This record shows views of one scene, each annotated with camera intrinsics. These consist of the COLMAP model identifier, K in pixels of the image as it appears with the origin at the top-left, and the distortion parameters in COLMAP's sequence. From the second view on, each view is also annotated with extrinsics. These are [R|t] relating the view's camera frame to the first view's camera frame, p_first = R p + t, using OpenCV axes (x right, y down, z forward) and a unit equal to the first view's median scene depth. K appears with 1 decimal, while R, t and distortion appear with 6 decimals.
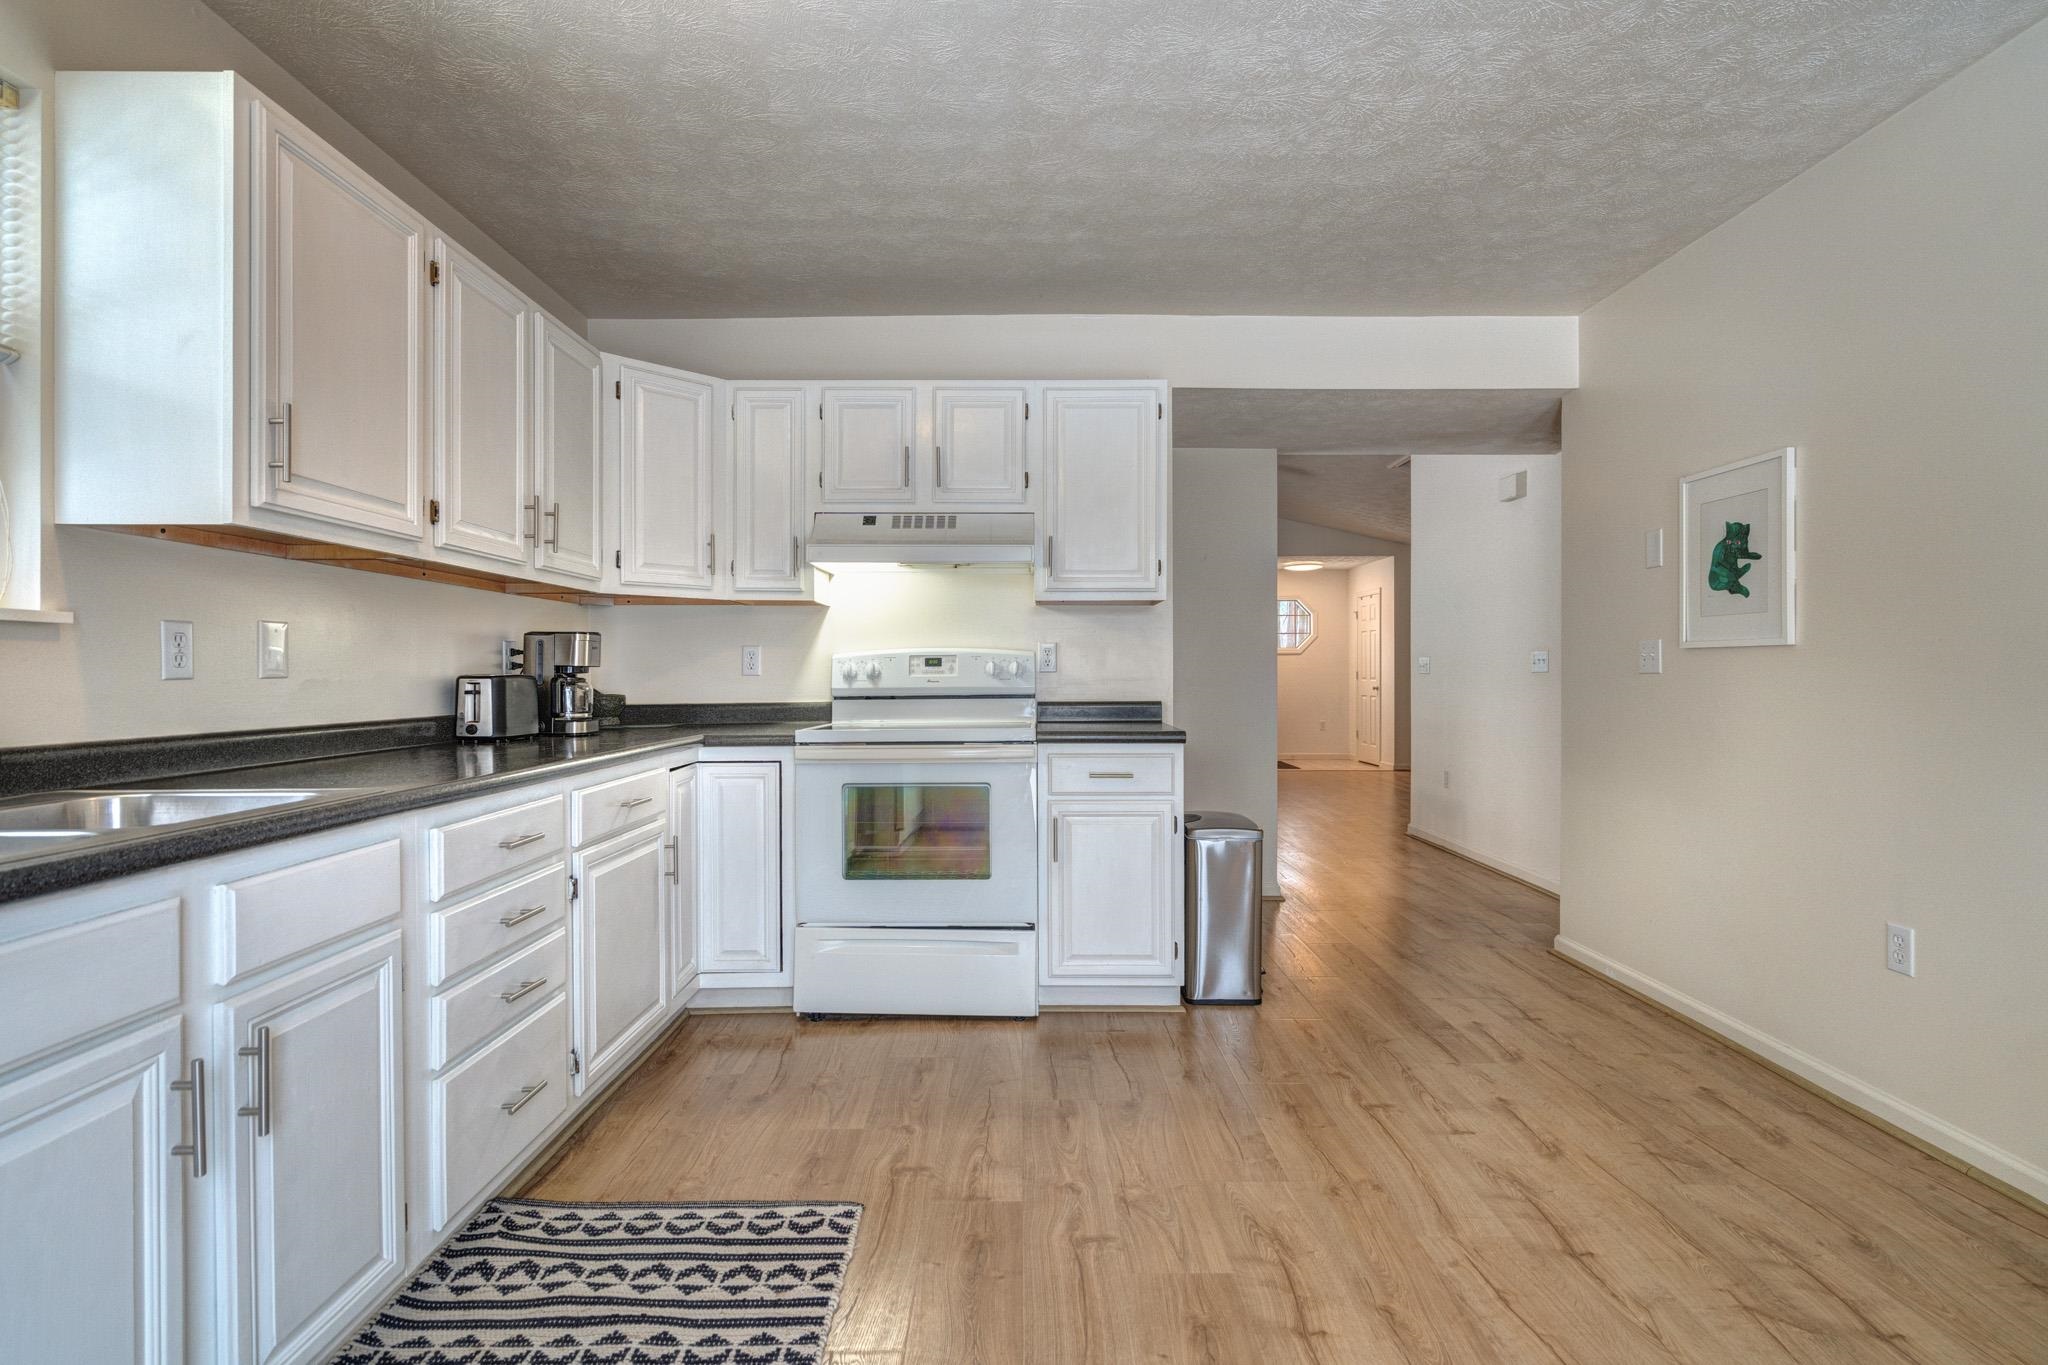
lens RADIAL K [[988.0, 0, 1019.7], [0, 988.0, 641.3], [0, 0, 1]] dist [0.001216, 0.001024]
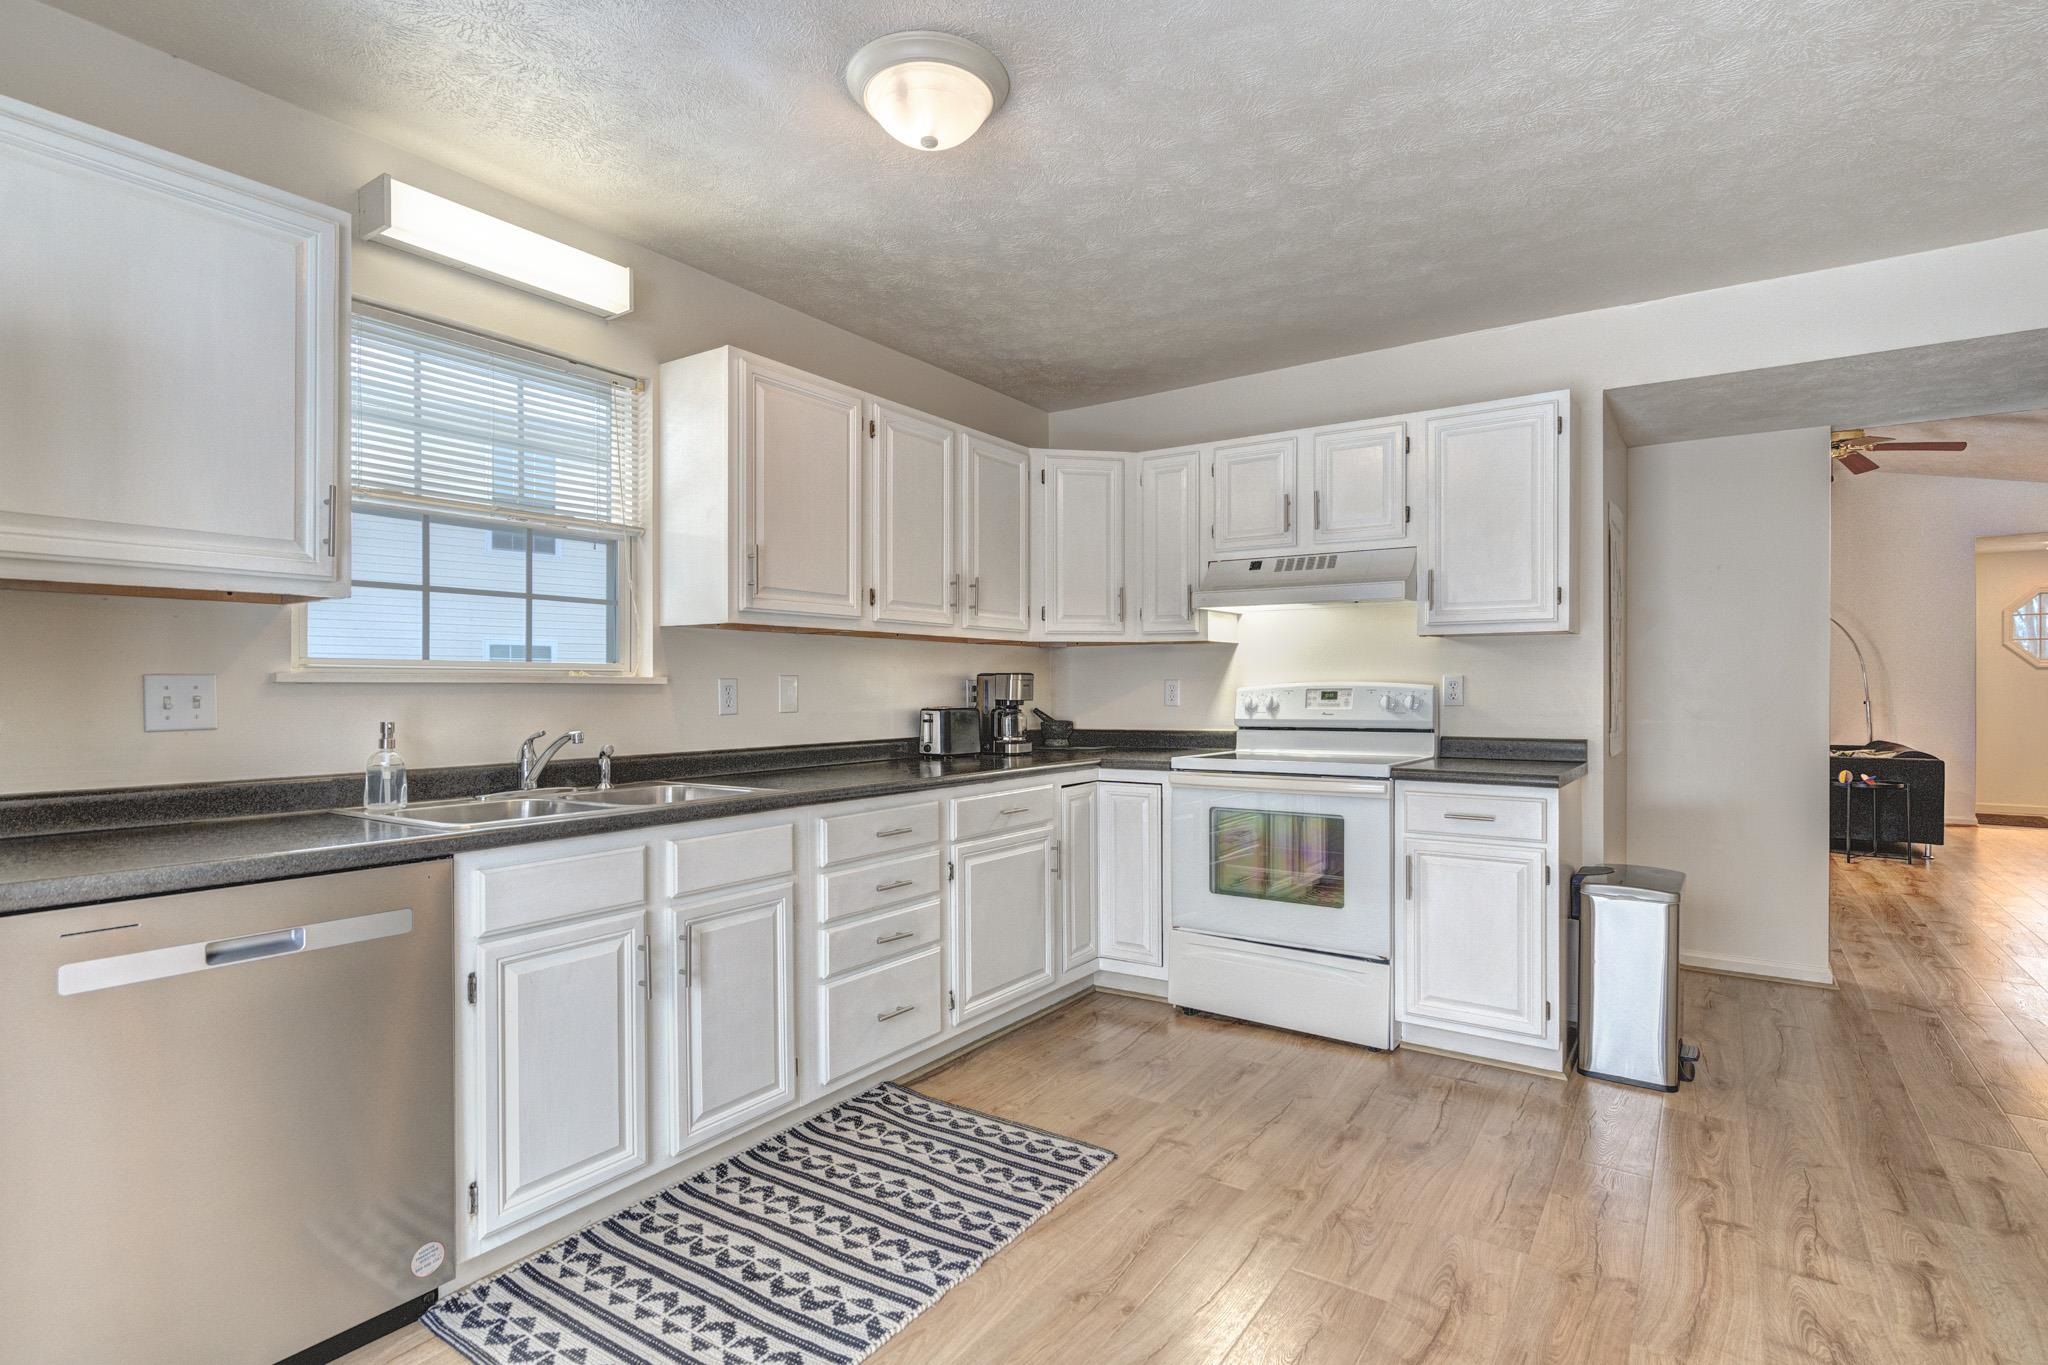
lens RADIAL K [[995.3, 0, 1040.9], [0, 995.3, 651.8], [0, 0, 1]] dist [0.000775, 0.000851]
pose [[0.833590, -0.017315, -0.552112, 0.354390], [0.016215, 0.999845, -0.006874, -0.033570], [0.552146, -0.003222, 0.833742, -0.056336]]
